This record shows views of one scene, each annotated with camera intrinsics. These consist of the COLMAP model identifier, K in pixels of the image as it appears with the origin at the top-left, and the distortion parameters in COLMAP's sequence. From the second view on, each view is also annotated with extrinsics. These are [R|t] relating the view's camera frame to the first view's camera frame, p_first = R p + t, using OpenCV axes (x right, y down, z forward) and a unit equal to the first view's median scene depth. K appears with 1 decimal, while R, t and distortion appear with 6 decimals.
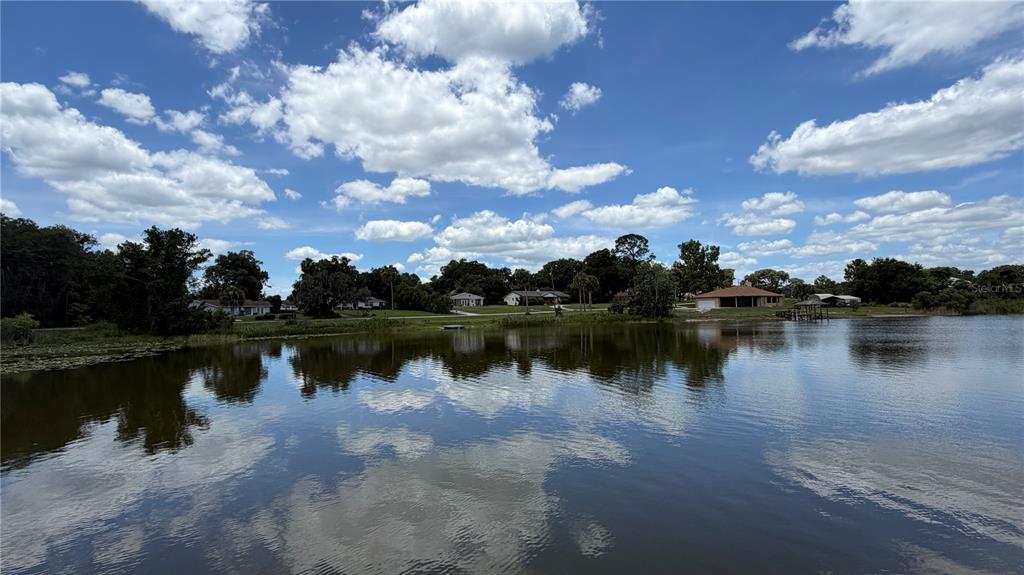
lens RADIAL K [[459.4, 0, 513.5], [0, 459.4, 288.6], [0, 0, 1]] dist [-0.019992, -0.000974]
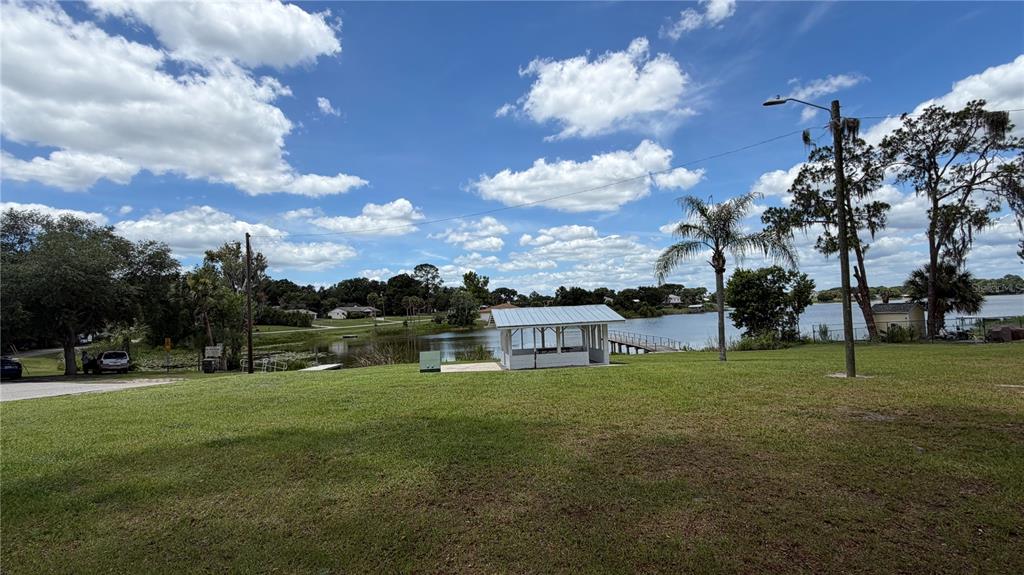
lens RADIAL K [[459.4, 0, 492.9], [0, 459.4, 298.3], [0, 0, 1]] dist [-0.019992, -0.000974]
pose [[0.853946, 0.000187, 0.520361, -0.206373], [-0.003742, 0.999976, 0.005782, -0.019768], [-0.520348, -0.006884, 0.853927, -0.187277]]
